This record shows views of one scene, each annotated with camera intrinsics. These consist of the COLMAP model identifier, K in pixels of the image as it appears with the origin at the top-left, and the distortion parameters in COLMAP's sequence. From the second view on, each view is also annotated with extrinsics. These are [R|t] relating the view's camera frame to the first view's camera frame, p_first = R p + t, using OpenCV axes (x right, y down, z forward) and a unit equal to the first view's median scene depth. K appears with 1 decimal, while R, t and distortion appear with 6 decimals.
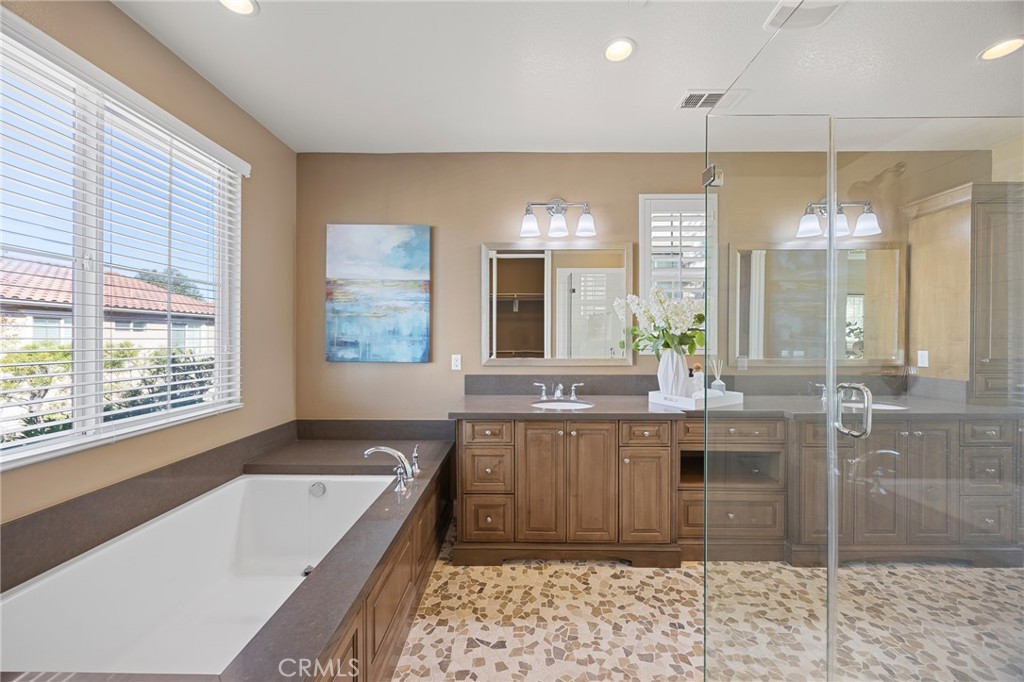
lens RADIAL K [[389.1, 0, 512.1], [0, 389.1, 339.3], [0, 0, 1]] dist [-0.005408, 0.000356]
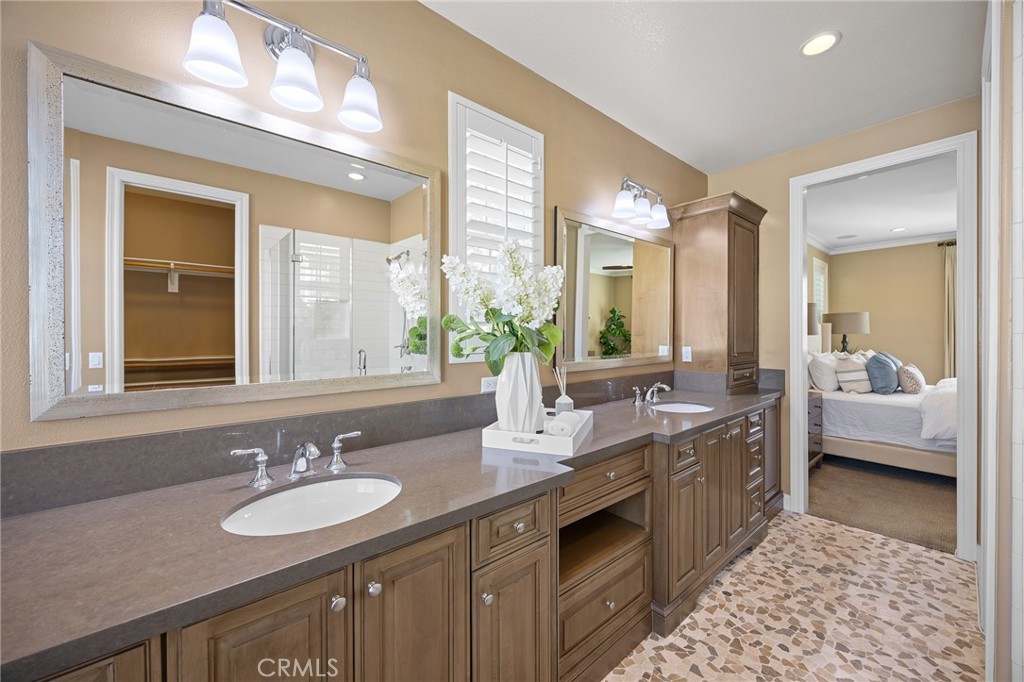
lens RADIAL K [[389.1, 0, 516.9], [0, 389.1, 337.7], [0, 0, 1]] dist [-0.005408, 0.000356]
pose [[0.744232, -0.005942, 0.667895, 0.010558], [0.005477, 0.999981, 0.002793, -0.000330], [-0.667899, 0.001579, 0.744250, 0.566198]]
